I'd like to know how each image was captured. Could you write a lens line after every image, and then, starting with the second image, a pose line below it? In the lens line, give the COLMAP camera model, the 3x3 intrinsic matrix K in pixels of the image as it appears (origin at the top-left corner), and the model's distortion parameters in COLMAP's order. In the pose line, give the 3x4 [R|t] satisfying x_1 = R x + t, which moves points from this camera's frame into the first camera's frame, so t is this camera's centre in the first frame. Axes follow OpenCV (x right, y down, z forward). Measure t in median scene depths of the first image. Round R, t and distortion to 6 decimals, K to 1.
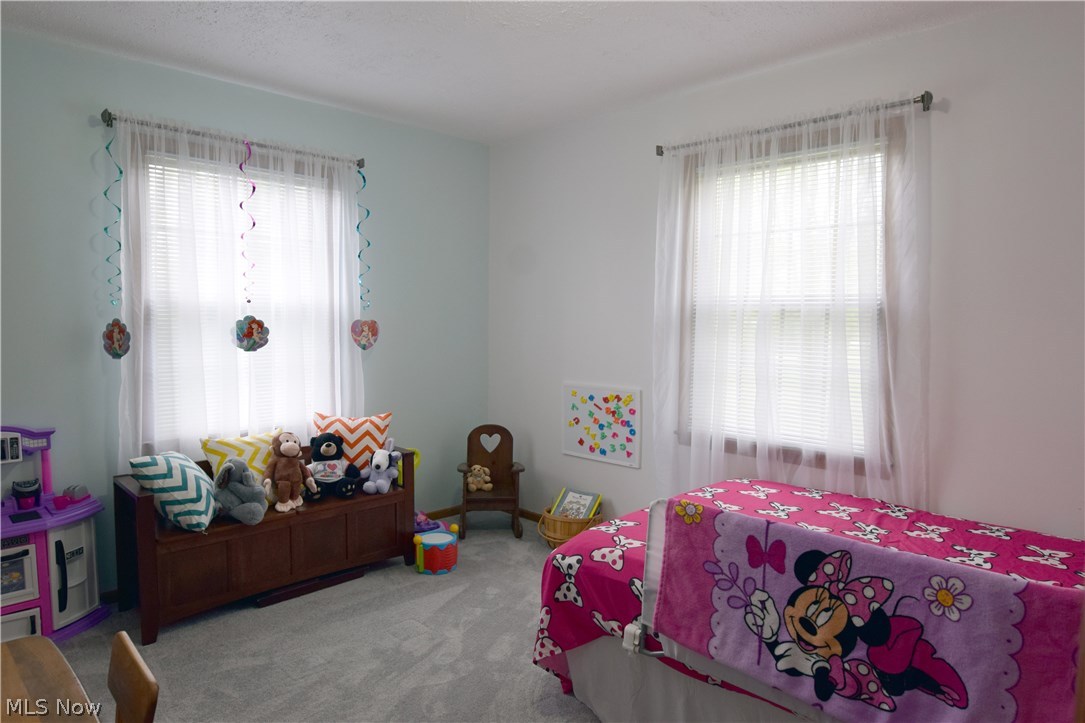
lens RADIAL K [[660.4, 0, 539.9], [0, 660.4, 360.4], [0, 0, 1]] dist [-0.013790, -0.002768]
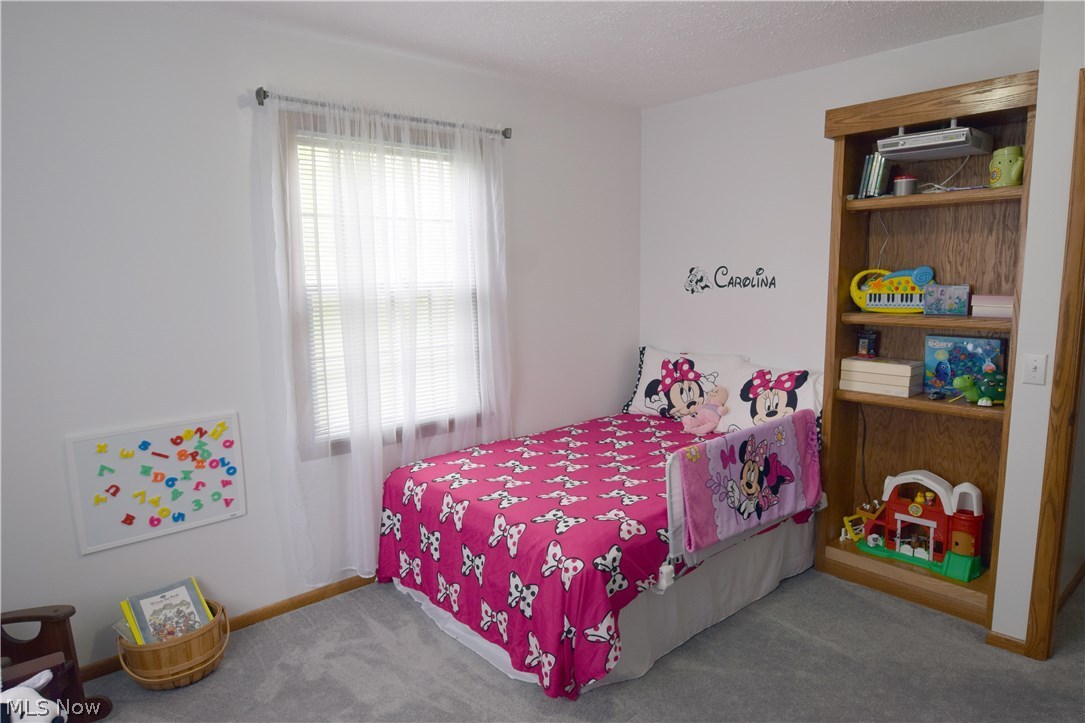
lens RADIAL K [[660.4, 0, 539.9], [0, 660.4, 360.4], [0, 0, 1]] dist [-0.013790, -0.002768]
pose [[0.067286, -0.145110, 0.987125, -0.671032], [0.085927, 0.986534, 0.139166, -0.105530], [-0.994027, 0.075456, 0.078848, 0.729987]]
